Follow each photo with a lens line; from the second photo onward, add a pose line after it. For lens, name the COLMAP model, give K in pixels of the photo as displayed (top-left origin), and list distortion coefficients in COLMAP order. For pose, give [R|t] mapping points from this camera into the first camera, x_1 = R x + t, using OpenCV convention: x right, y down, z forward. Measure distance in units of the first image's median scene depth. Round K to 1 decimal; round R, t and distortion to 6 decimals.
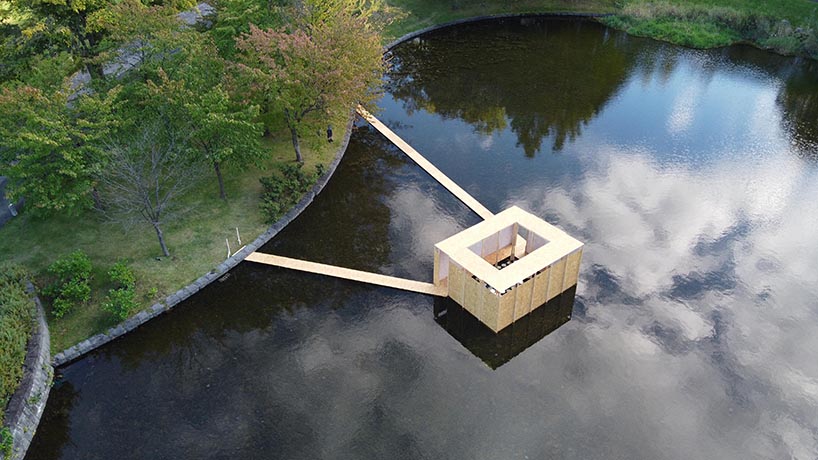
lens RADIAL K [[594.8, 0, 408.9], [0, 594.8, 226.3], [0, 0, 1]] dist [0.118274, -0.222010]
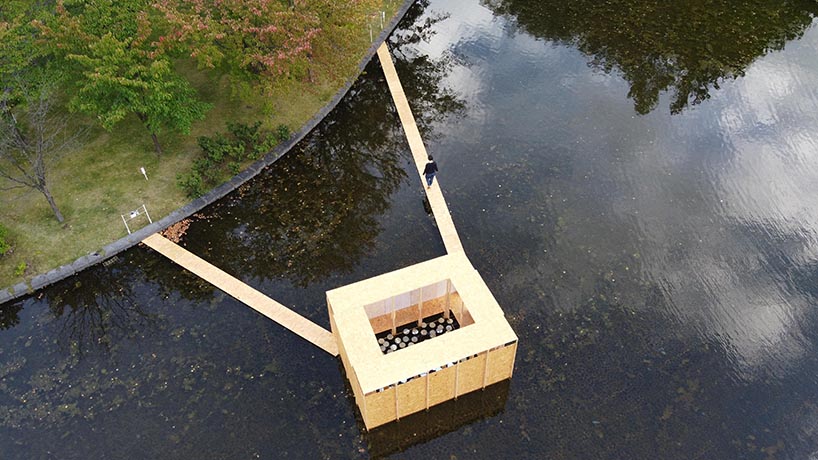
lens RADIAL K [[600.2, 0, 409.0], [0, 600.2, 230.0], [0, 0, 1]] dist [0.087217, -0.171620]
pose [[0.958903, 0.205640, -0.195494, 0.245777], [-0.166853, 0.965963, 0.197674, -0.188841], [0.229490, -0.156931, 0.960576, 0.265576]]
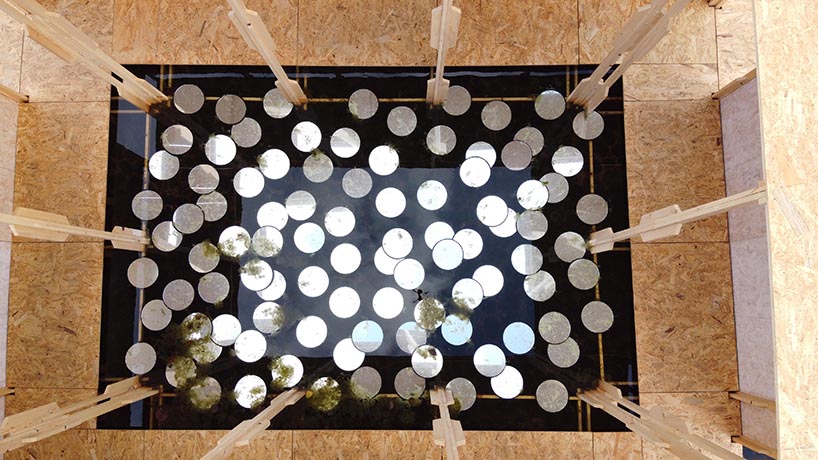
lens RADIAL K [[595.1, 0, 409.0], [0, 595.1, 230.0], [0, 0, 1]] dist [0.127935, -0.229067]
pose [[0.788730, 0.612153, -0.056330, 0.162357], [-0.347186, 0.519196, 0.780959, -0.028479], [0.507313, -0.596409, 0.622037, 0.839294]]
